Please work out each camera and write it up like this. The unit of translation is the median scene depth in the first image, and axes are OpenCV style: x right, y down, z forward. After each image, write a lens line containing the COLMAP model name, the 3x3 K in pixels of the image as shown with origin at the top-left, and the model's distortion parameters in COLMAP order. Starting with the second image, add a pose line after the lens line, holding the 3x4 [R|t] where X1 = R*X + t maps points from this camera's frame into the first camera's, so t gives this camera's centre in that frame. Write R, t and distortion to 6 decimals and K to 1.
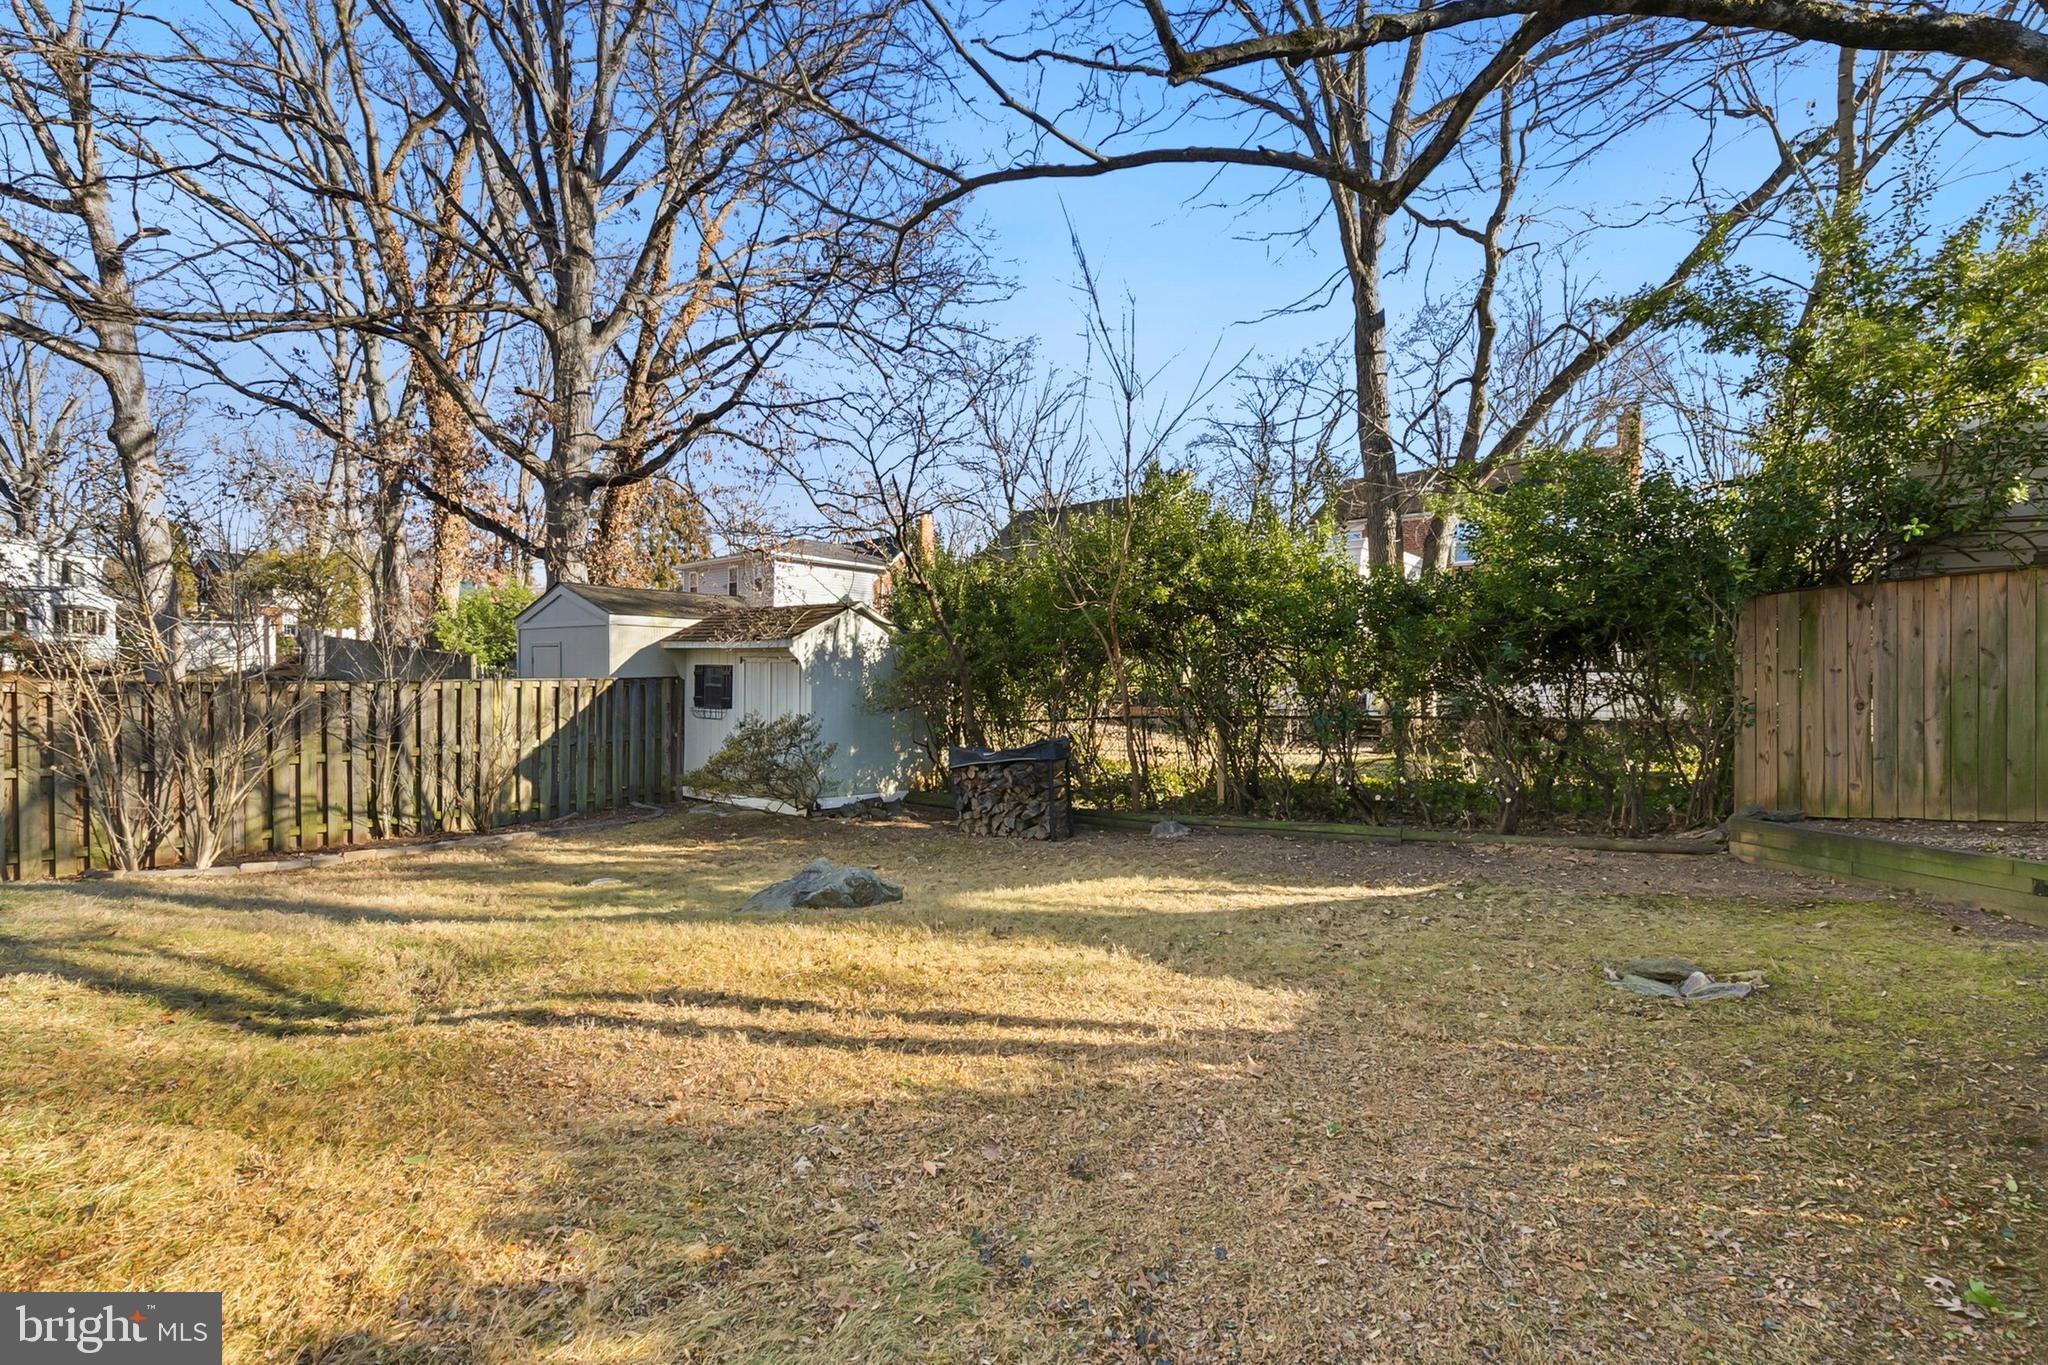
lens RADIAL K [[933.0, 0, 1013.2], [0, 933.0, 703.5], [0, 0, 1]] dist [0.000950, -0.000069]
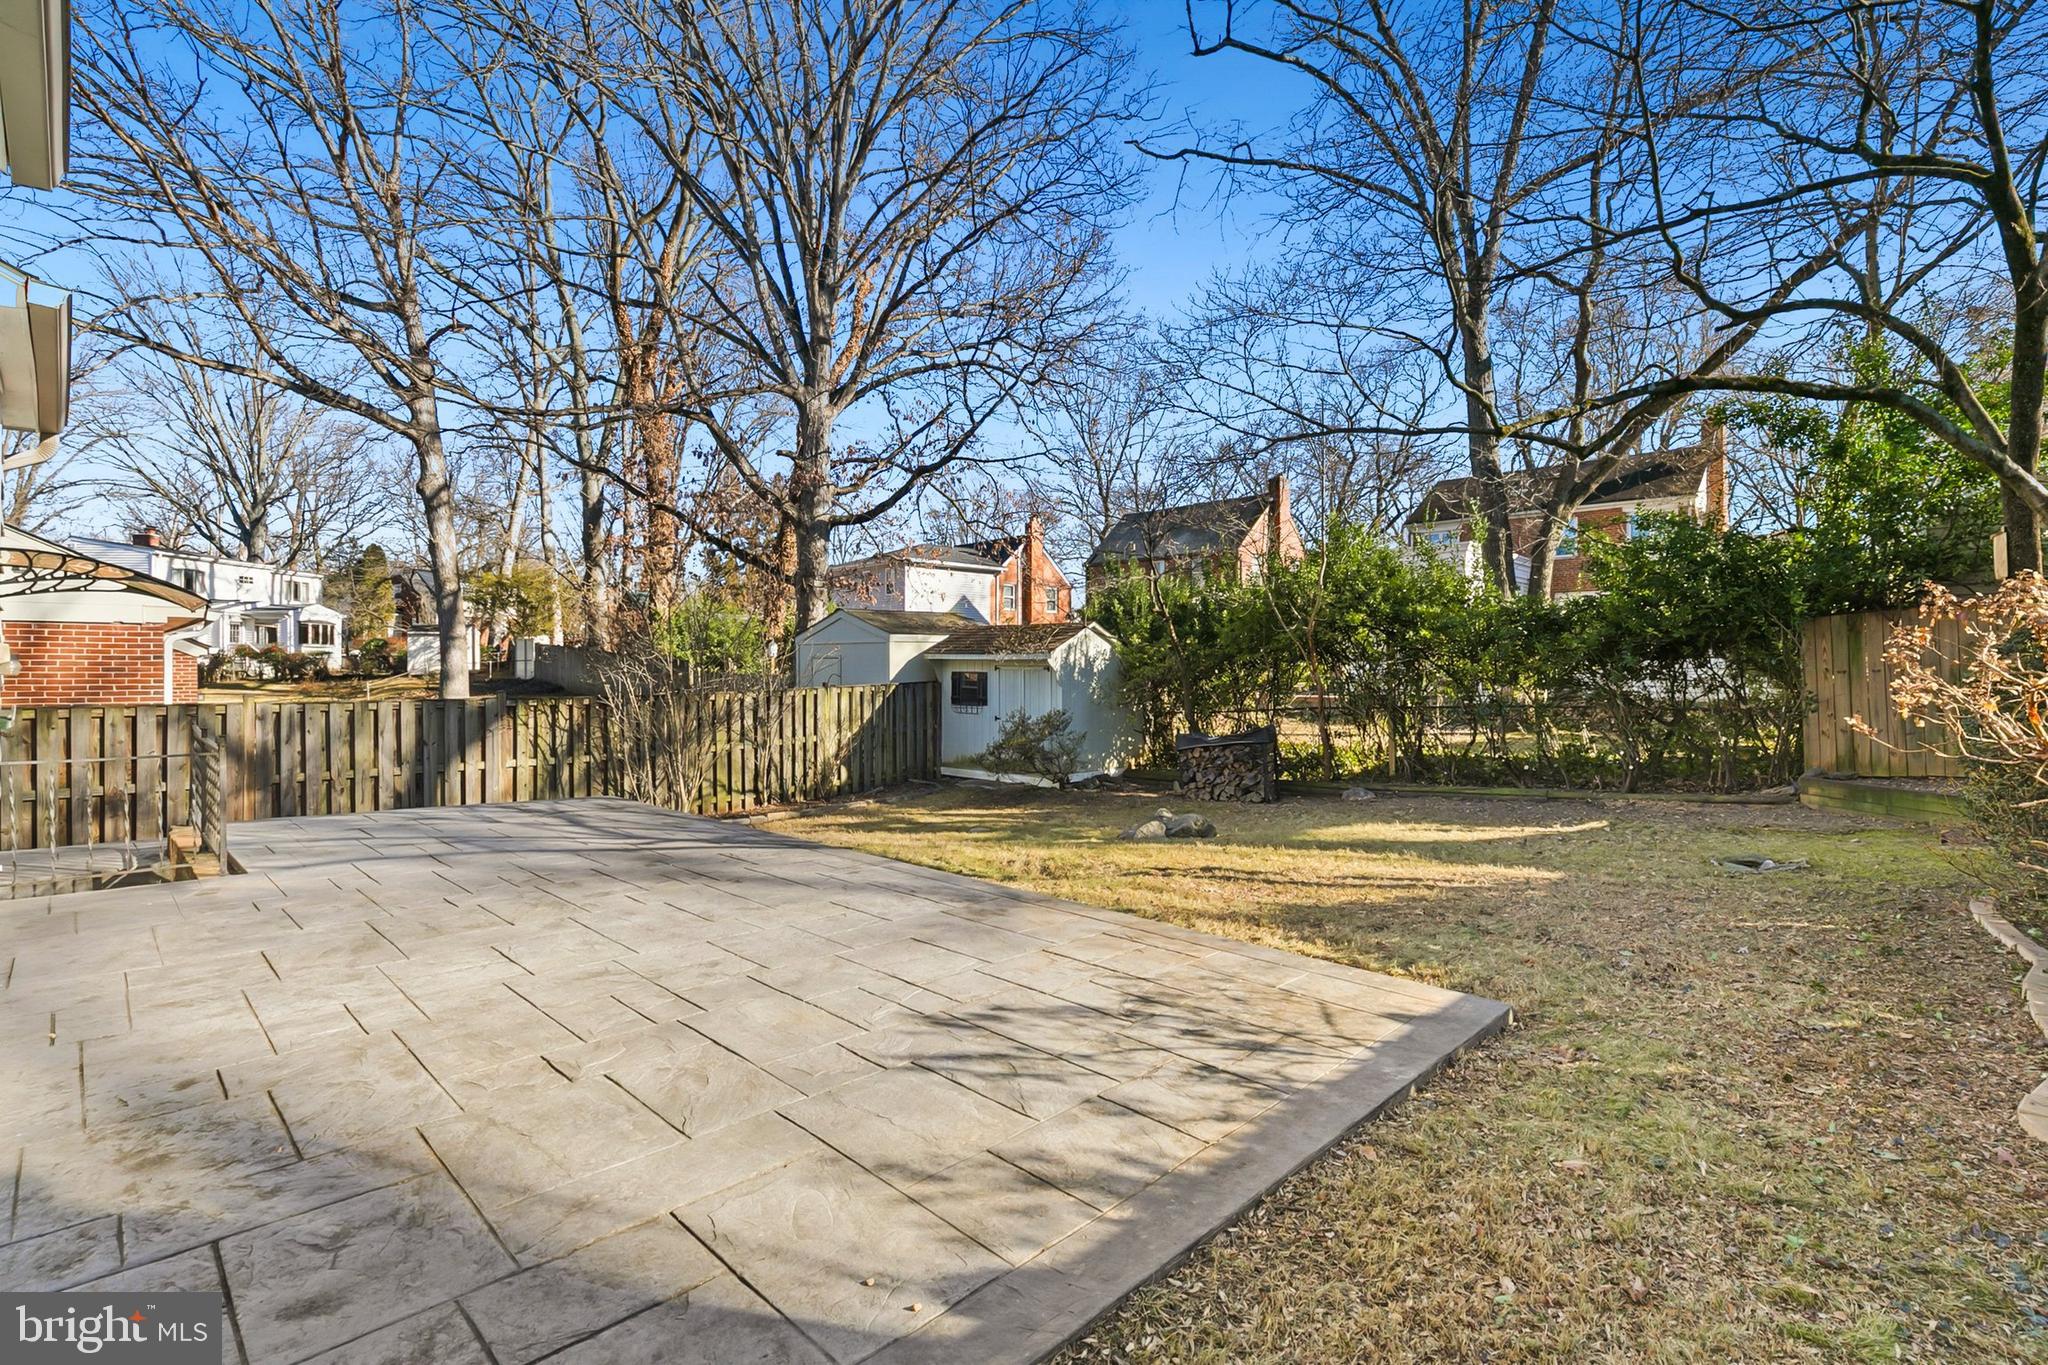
lens RADIAL K [[952.4, 0, 986.1], [0, 952.4, 669.4], [0, 0, 1]] dist [0.001799, 0.000483]
pose [[0.997230, -0.018488, -0.072045, -0.224415], [0.017261, 0.999696, -0.017609, -0.023398], [0.072349, 0.016317, 0.997246, -0.337743]]
